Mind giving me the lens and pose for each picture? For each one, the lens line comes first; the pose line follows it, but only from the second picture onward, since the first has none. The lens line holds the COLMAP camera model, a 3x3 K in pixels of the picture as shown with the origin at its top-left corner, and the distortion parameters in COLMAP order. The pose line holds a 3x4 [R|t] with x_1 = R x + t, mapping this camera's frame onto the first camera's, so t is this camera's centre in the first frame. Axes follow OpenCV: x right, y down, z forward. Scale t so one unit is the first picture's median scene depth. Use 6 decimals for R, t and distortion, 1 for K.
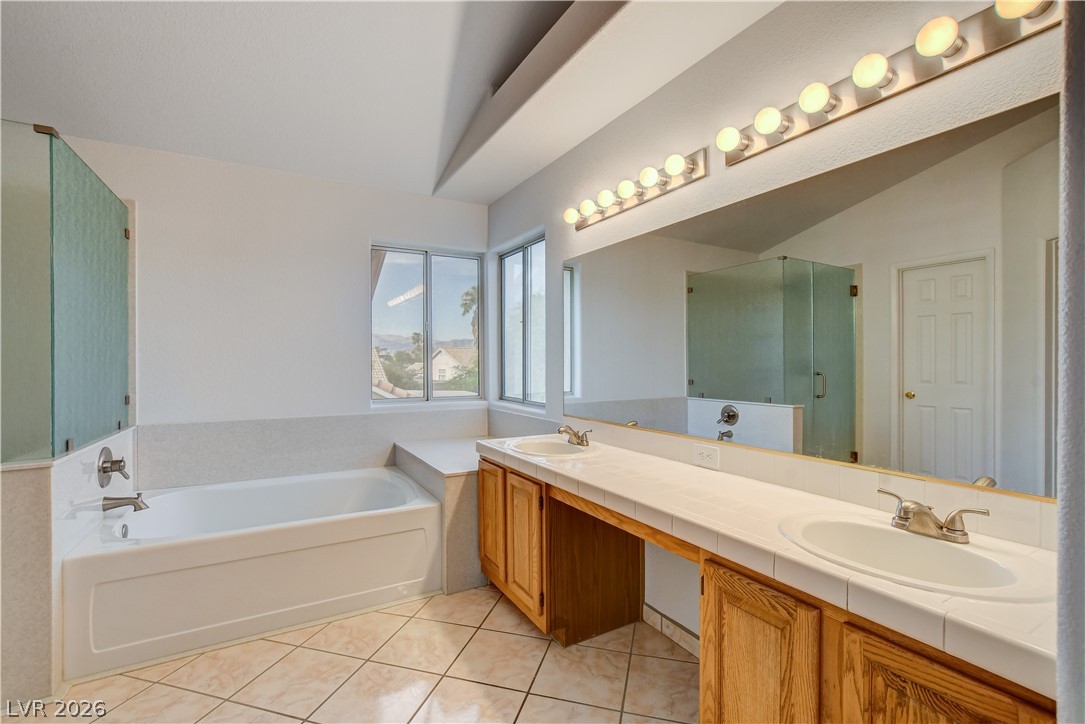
lens RADIAL K [[481.9, 0, 542.3], [0, 481.9, 357.0], [0, 0, 1]] dist [-0.028566, 0.005580]
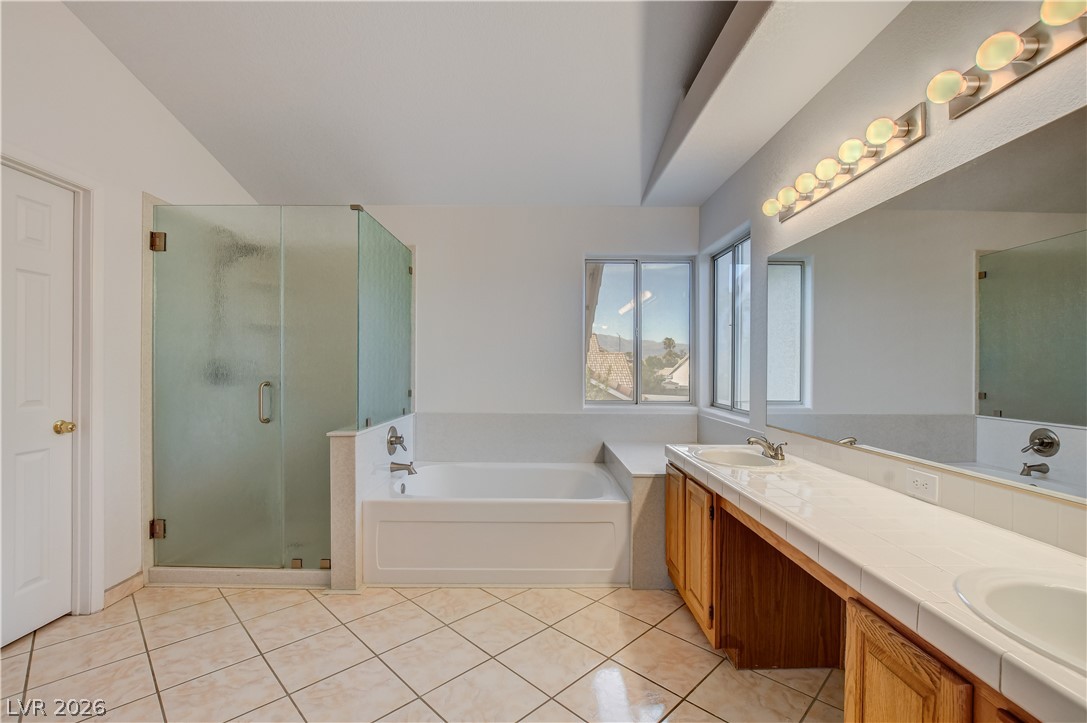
lens RADIAL K [[482.8, 0, 535.0], [0, 482.8, 362.4], [0, 0, 1]] dist [-0.028566, 0.005580]
pose [[0.862986, 0.002111, -0.505224, 0.148796], [-0.001824, 0.999998, 0.001062, 0.000133], [0.505225, 0.000005, 0.862988, -0.012811]]
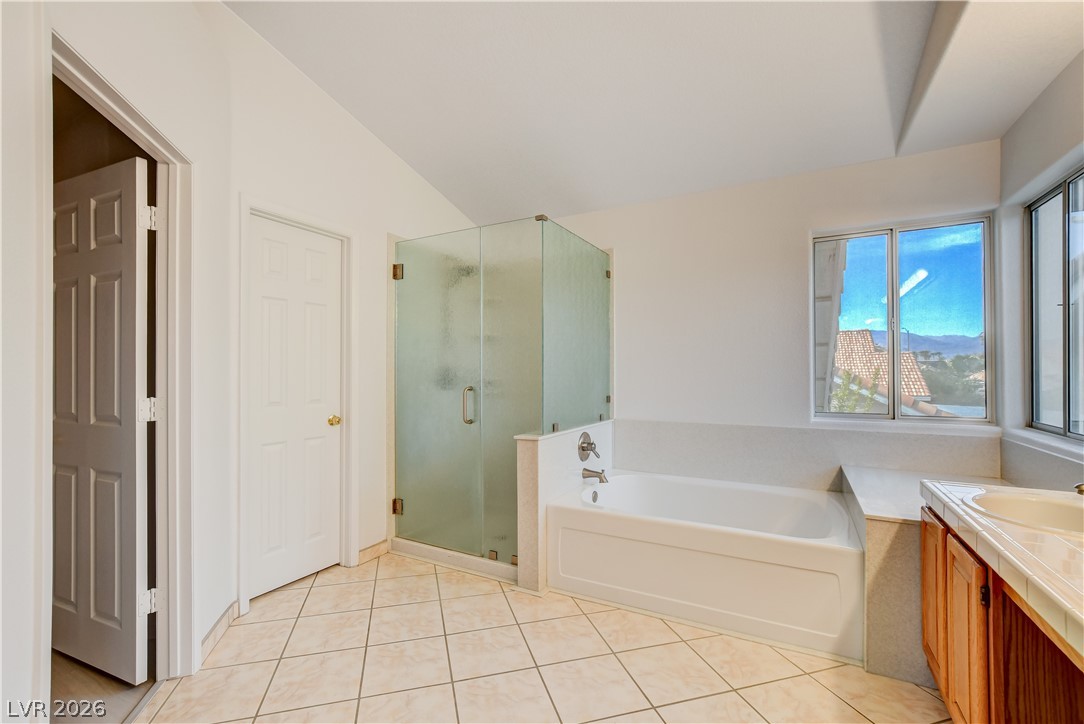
lens RADIAL K [[472.4, 0, 528.9], [0, 472.4, 365.5], [0, 0, 1]] dist [-0.018799, 0.003169]
pose [[0.502334, -0.010476, -0.864610, 0.185969], [0.011475, 0.999919, -0.005449, 0.001269], [0.864598, -0.007184, 0.502414, 0.158511]]
